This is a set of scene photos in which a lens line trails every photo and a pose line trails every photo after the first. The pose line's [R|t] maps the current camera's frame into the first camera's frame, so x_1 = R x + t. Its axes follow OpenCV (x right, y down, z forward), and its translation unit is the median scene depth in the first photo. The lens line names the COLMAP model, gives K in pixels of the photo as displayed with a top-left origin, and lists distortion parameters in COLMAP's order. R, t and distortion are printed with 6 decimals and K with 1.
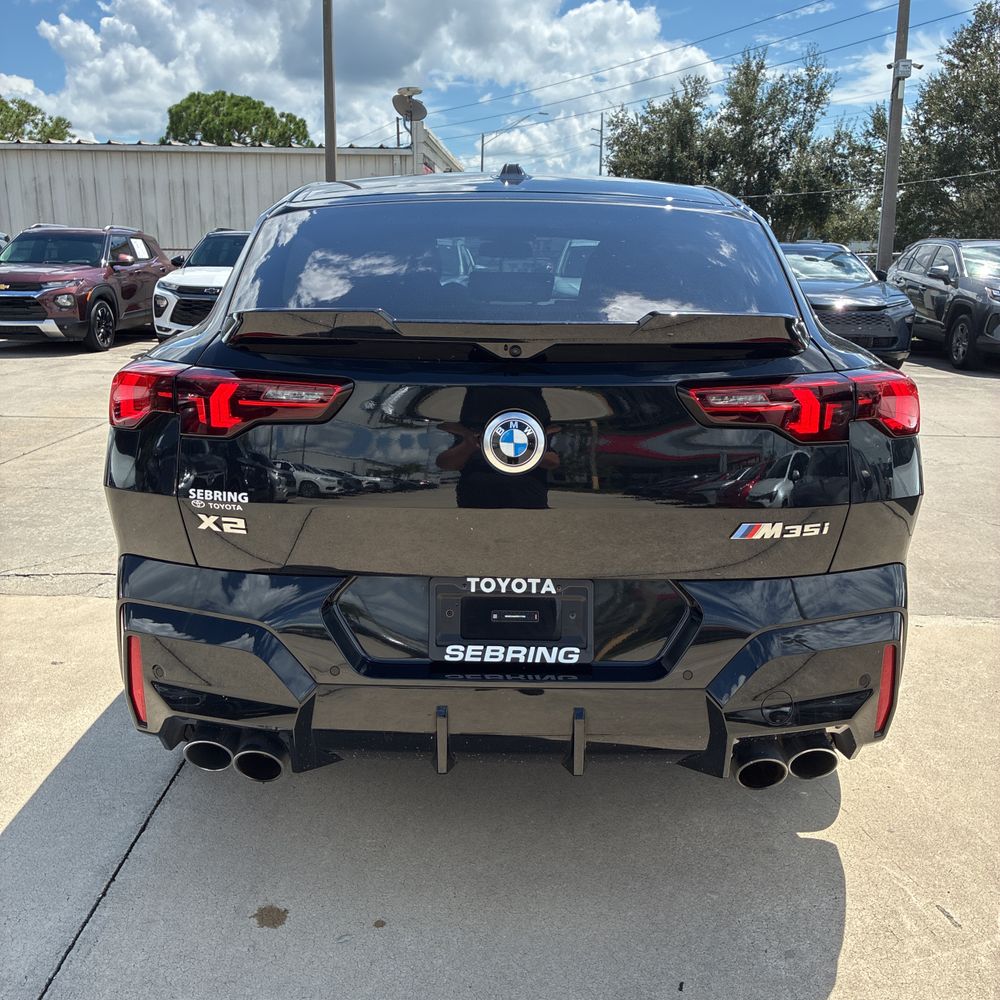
lens RADIAL K [[1010.7, 0, 494.2], [0, 1010.7, 487.6], [0, 0, 1]] dist [0.041126, -0.011921]
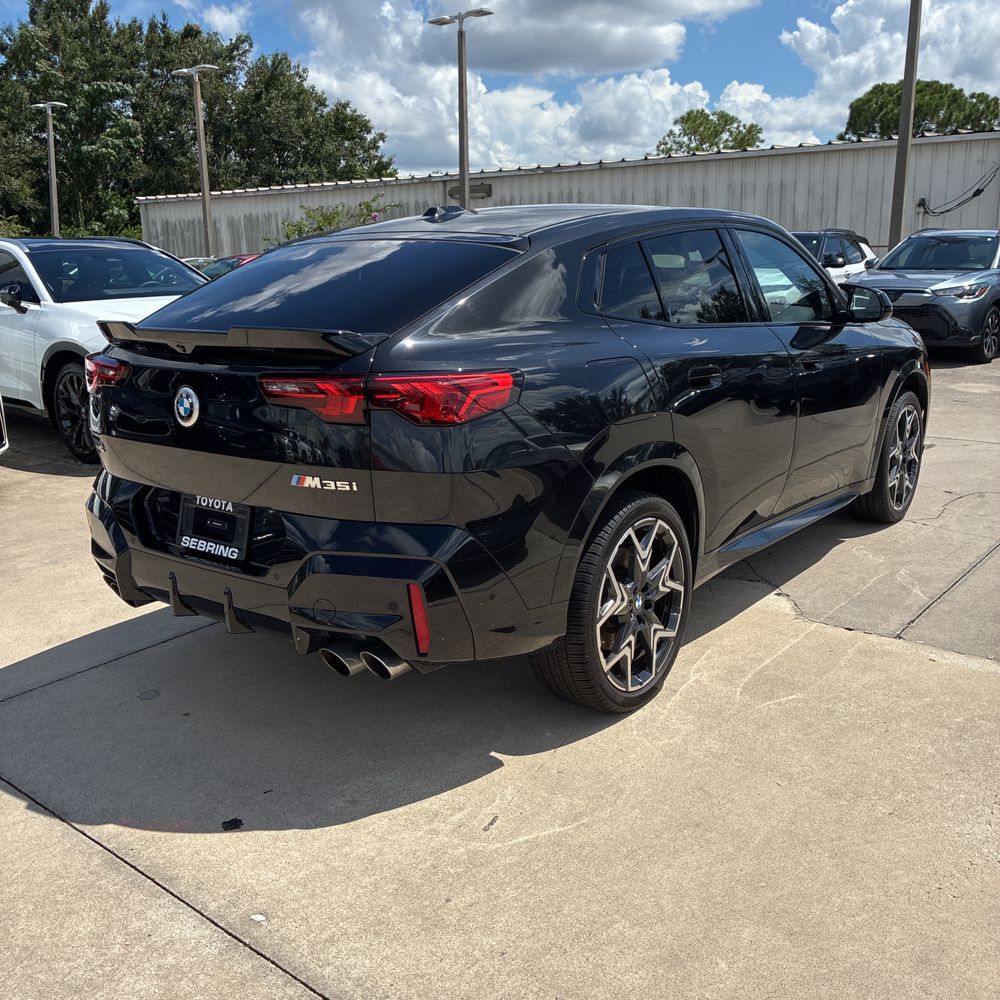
lens RADIAL K [[1003.2, 0, 483.3], [0, 1003.2, 497.1], [0, 0, 1]] dist [0.012208, 0.002596]
pose [[0.802633, 0.115289, -0.585225, 0.651816], [-0.106200, 0.993088, 0.049986, -0.016155], [0.586942, 0.022030, 0.809329, 0.007961]]
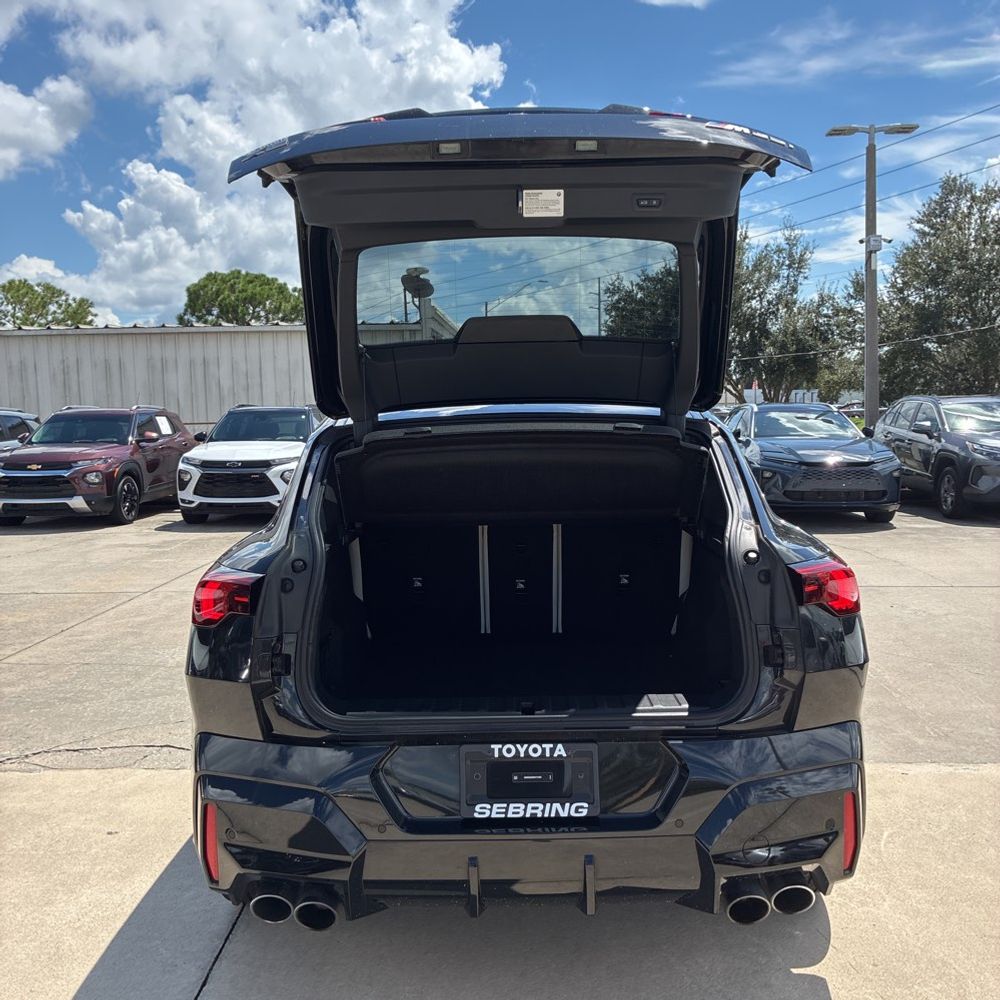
lens RADIAL K [[1009.5, 0, 505.5], [0, 1009.5, 500.4], [0, 0, 1]] dist [0.014037, 0.022113]
pose [[0.999570, -0.029217, 0.002649, -0.002555], [0.029303, 0.989979, -0.138140, -0.016785], [0.001413, 0.138158, 0.990409, -0.117676]]
